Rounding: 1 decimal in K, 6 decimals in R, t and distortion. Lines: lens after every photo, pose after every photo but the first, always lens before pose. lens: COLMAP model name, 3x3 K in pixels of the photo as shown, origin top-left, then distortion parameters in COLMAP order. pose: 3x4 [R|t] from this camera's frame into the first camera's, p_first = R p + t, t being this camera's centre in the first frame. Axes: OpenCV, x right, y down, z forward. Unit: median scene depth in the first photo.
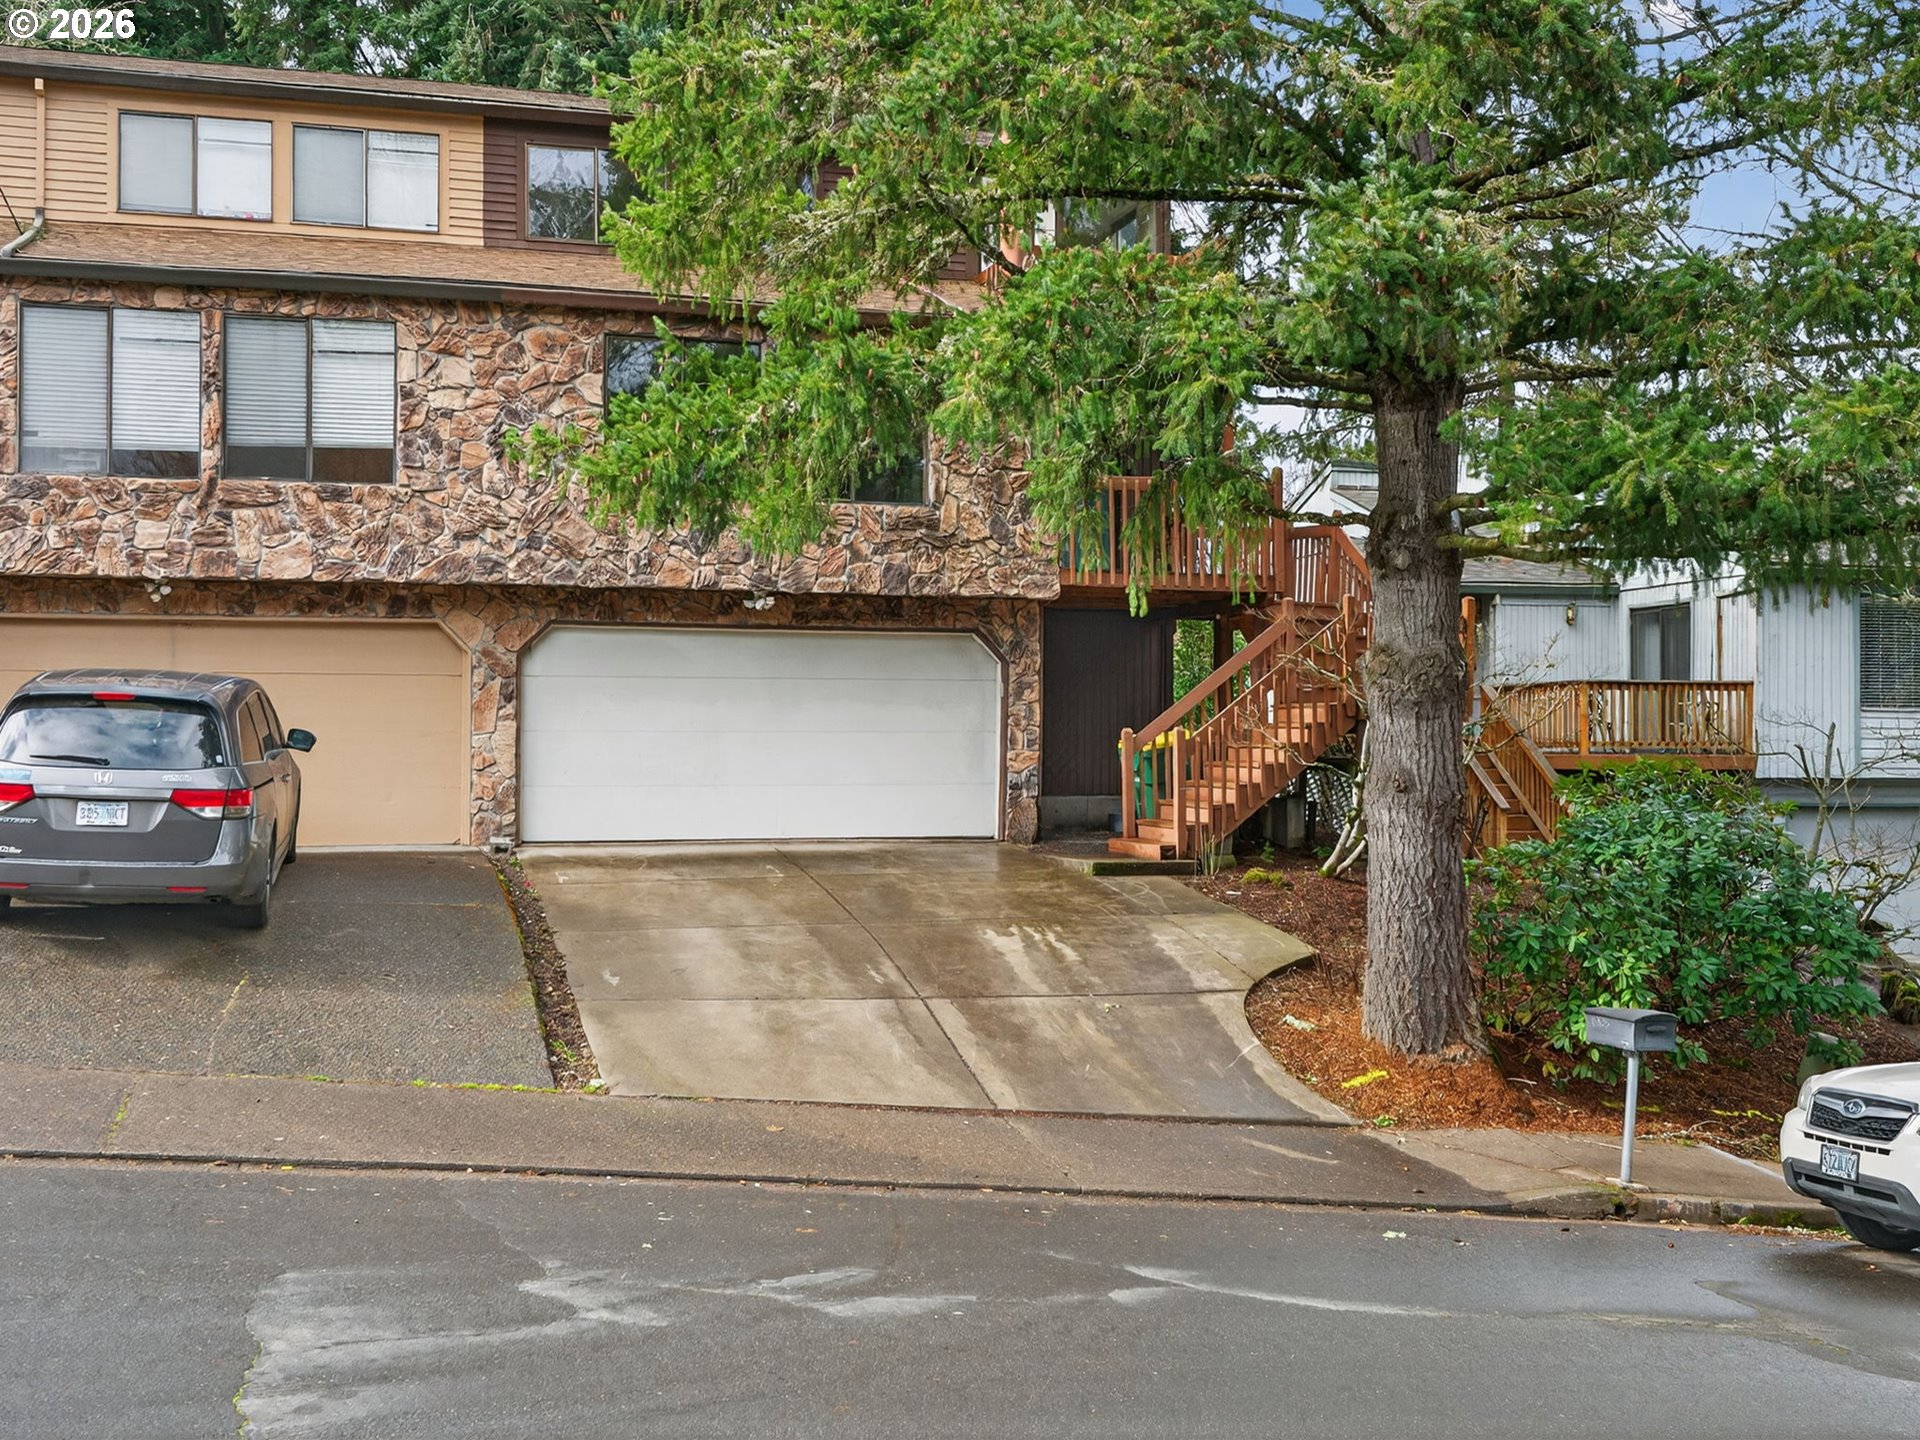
lens RADIAL K [[1778.2, 0, 955.5], [0, 1778.2, 738.3], [0, 0, 1]] dist [0.013104, 0.004087]
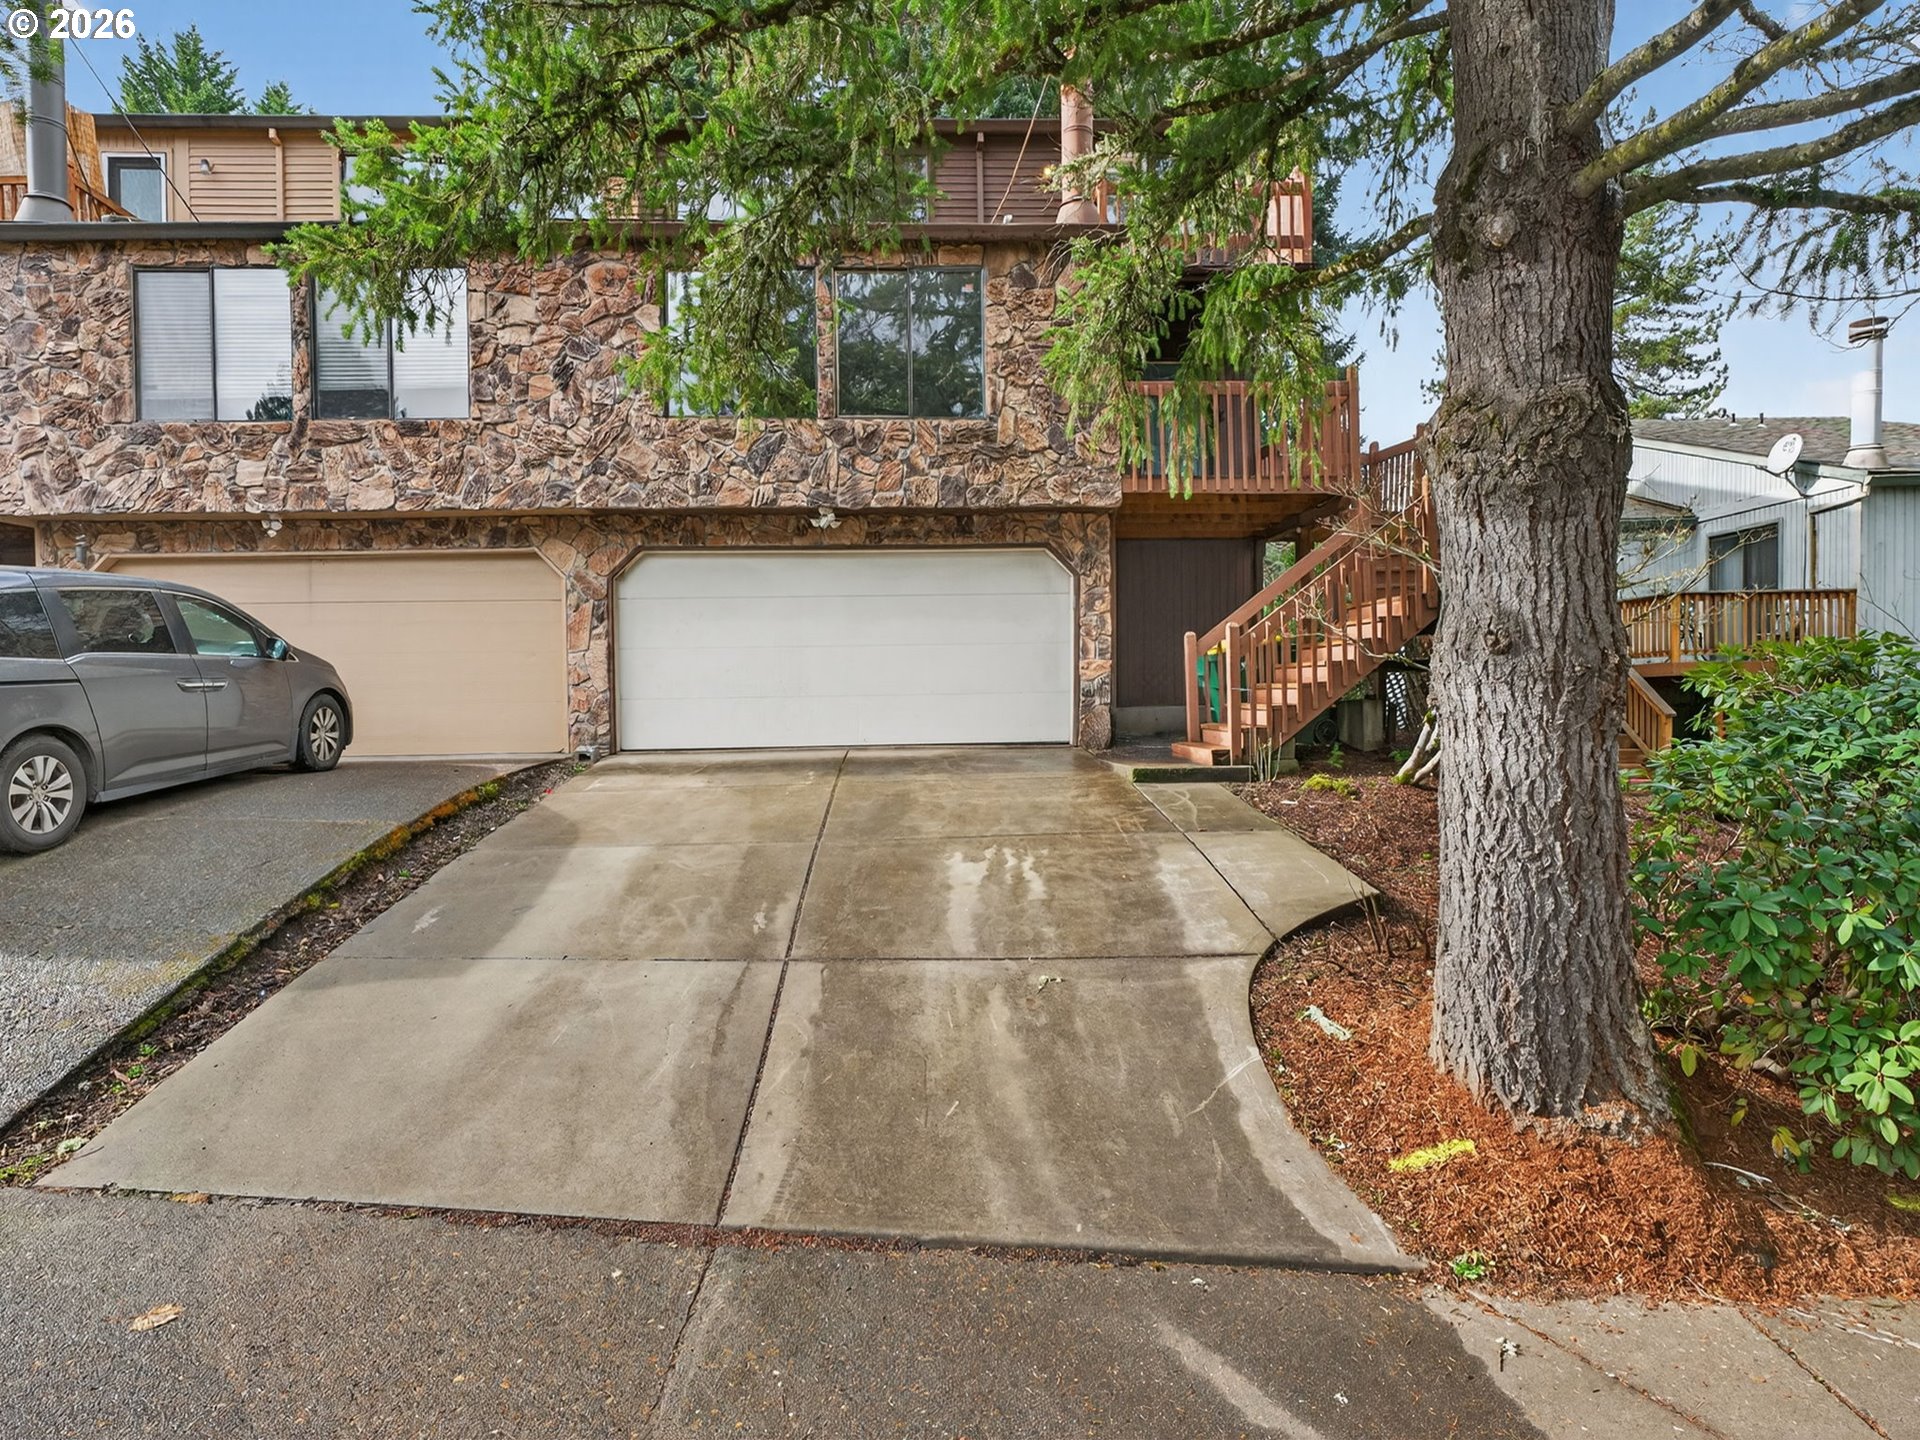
lens RADIAL K [[1029.6, 0, 960.0], [0, 1029.6, 720.0], [0, 0, 1]] dist [0.000068, 0.000745]
pose [[0.974159, -0.012881, -0.225496, 0.110876], [0.019902, 0.999384, 0.028893, 0.027001], [0.224985, -0.032634, 0.973816, 0.454528]]
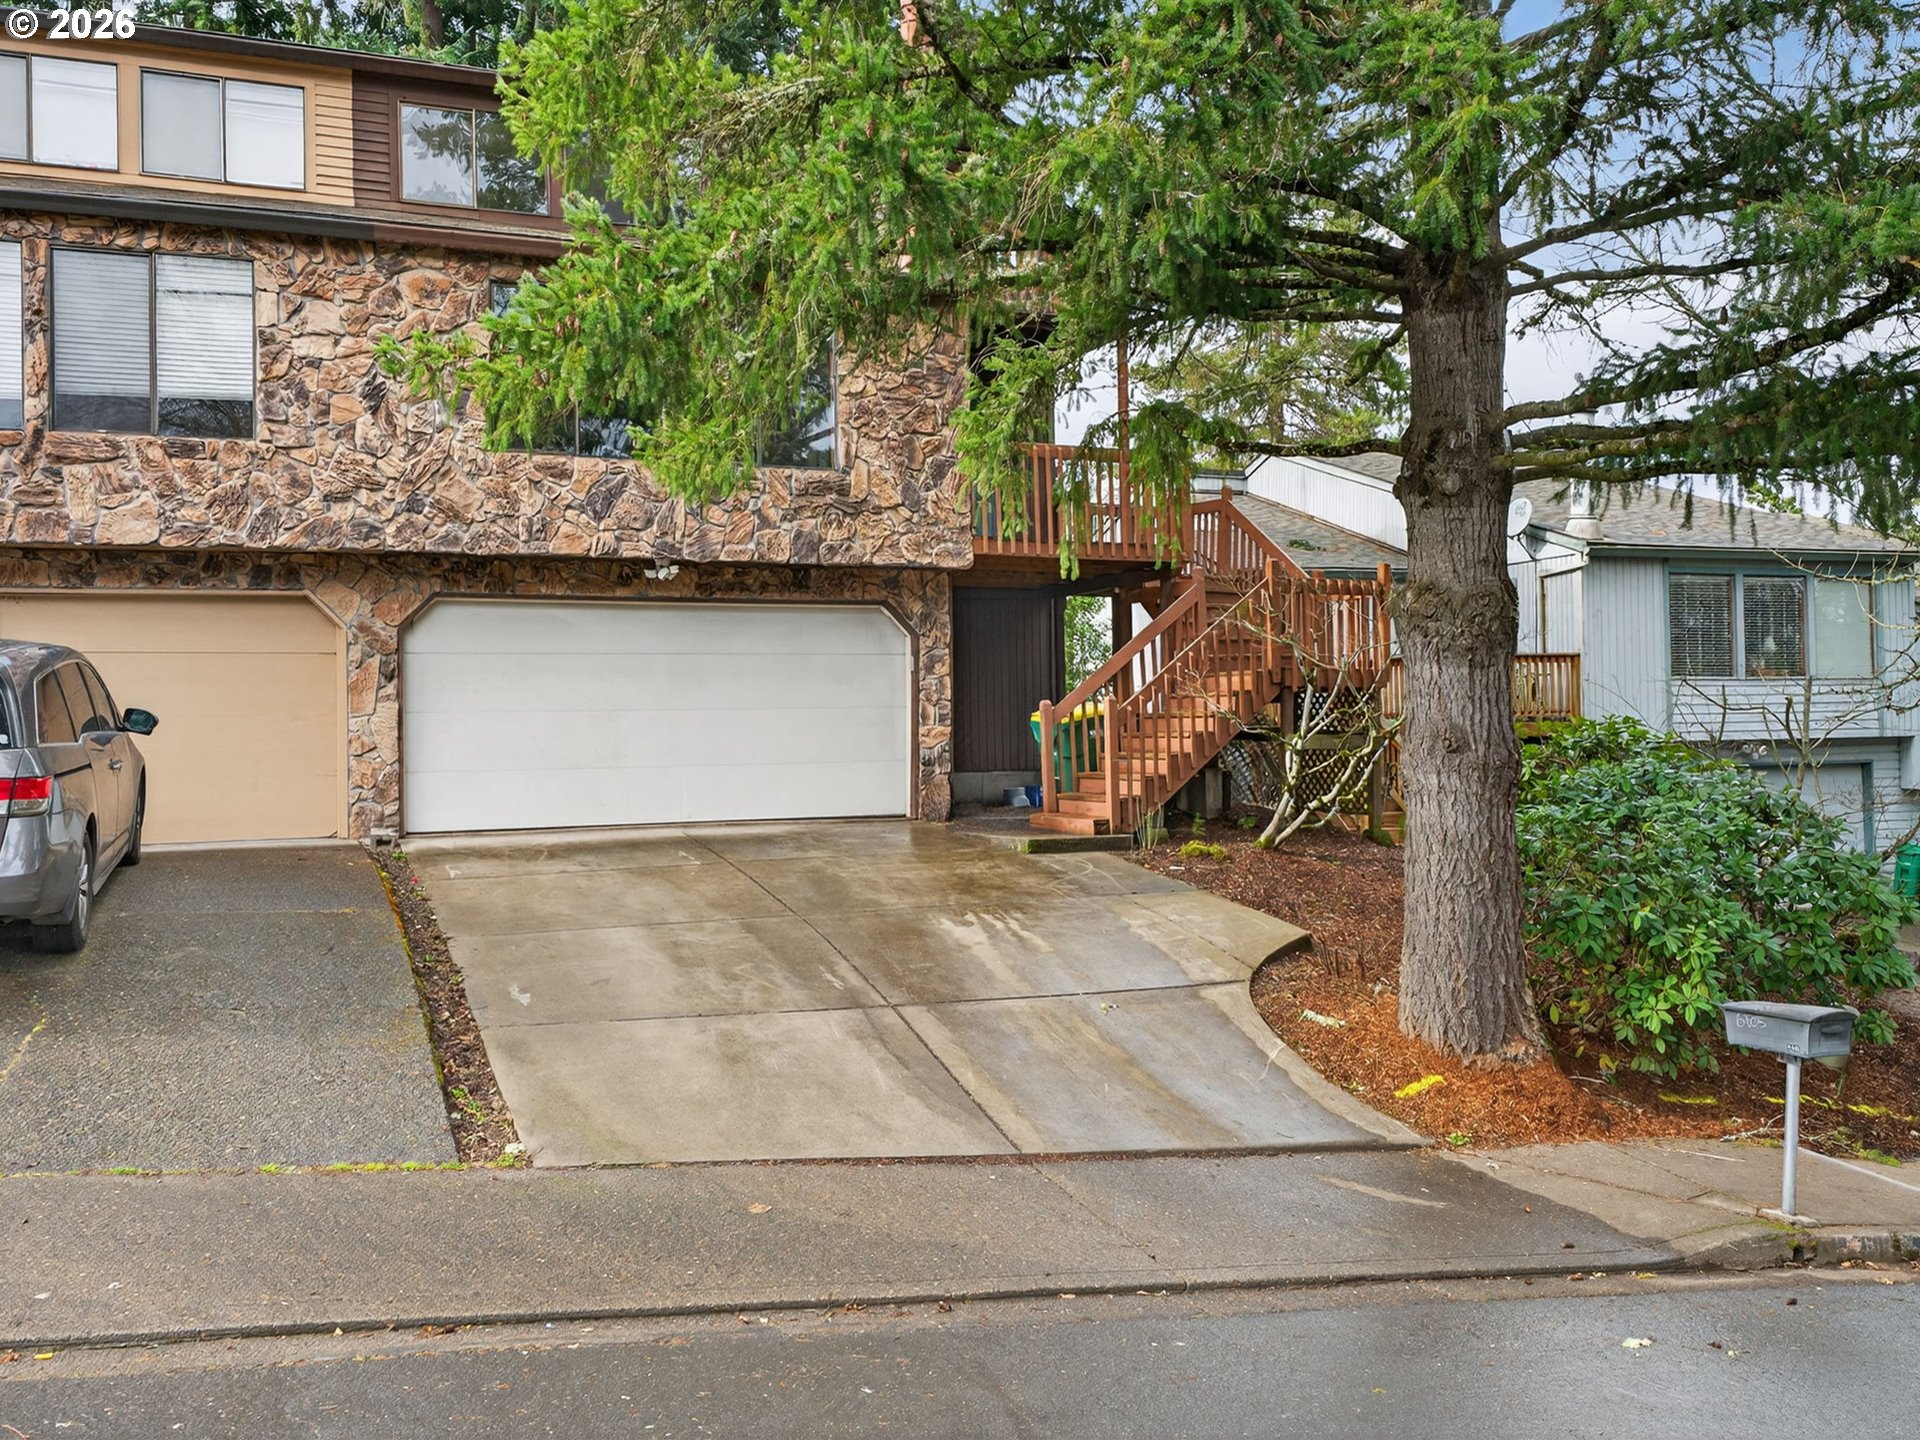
lens RADIAL K [[1502.5, 0, 932.4], [0, 1502.5, 721.1], [0, 0, 1]] dist [0.002733, 0.006198]
pose [[0.994867, -0.017888, 0.099599, -0.052085], [0.018487, 0.999816, -0.005098, 0.009886], [-0.099490, 0.006913, 0.995015, 0.209405]]
